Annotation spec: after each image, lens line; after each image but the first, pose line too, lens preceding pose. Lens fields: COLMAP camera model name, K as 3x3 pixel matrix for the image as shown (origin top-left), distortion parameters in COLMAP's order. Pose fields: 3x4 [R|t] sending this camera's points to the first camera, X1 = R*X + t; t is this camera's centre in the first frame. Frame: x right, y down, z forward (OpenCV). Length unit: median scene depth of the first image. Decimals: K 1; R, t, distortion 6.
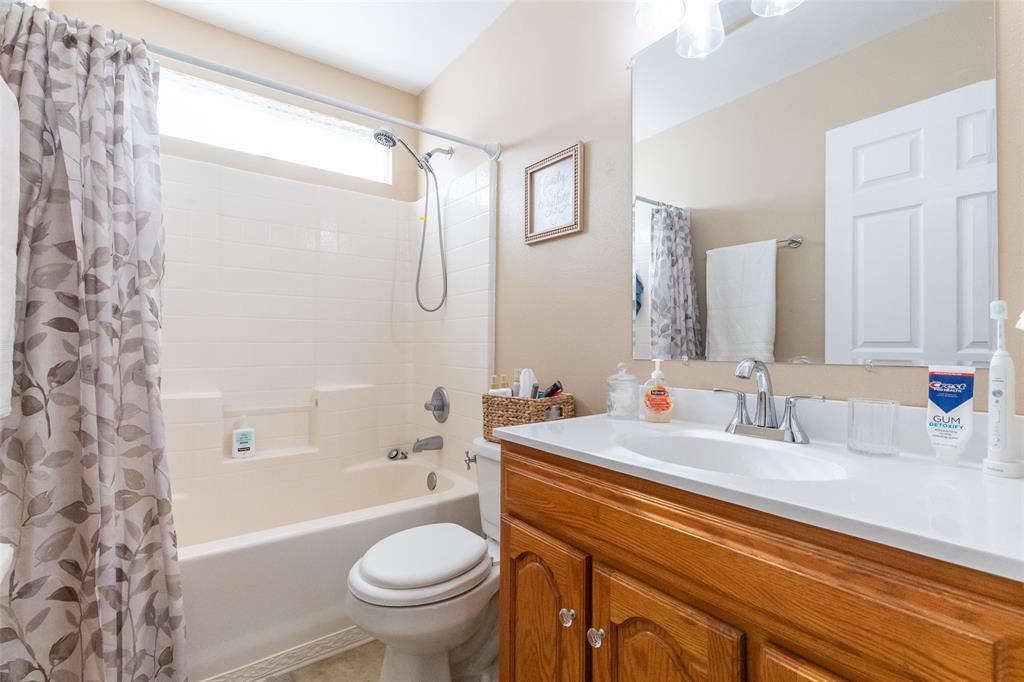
lens RADIAL K [[459.7, 0, 511.2], [0, 459.7, 342.9], [0, 0, 1]] dist [0.010504, -0.001035]
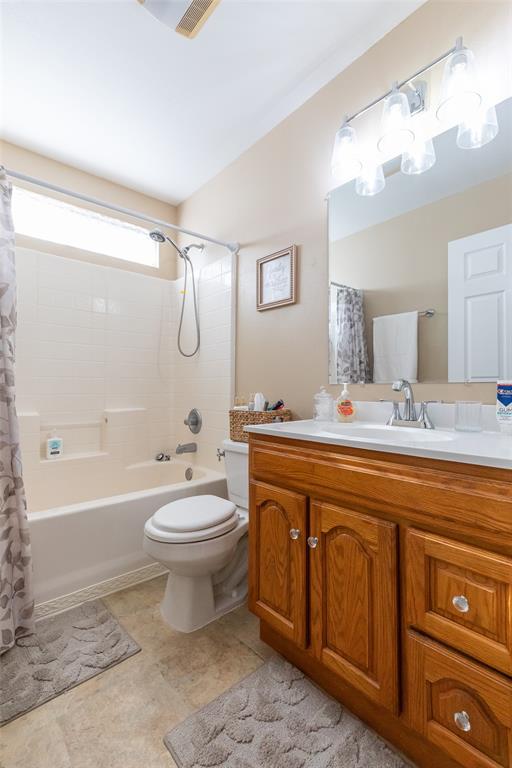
lens RADIAL K [[344.8, 0, 255.9], [0, 344.8, 383.6], [0, 0, 1]] dist [0.010504, -0.001035]
pose [[0.996953, 0.001865, 0.077986, -0.077092], [-0.000985, 0.999935, -0.011321, 0.046427], [-0.078002, 0.011210, 0.996890, -0.154793]]
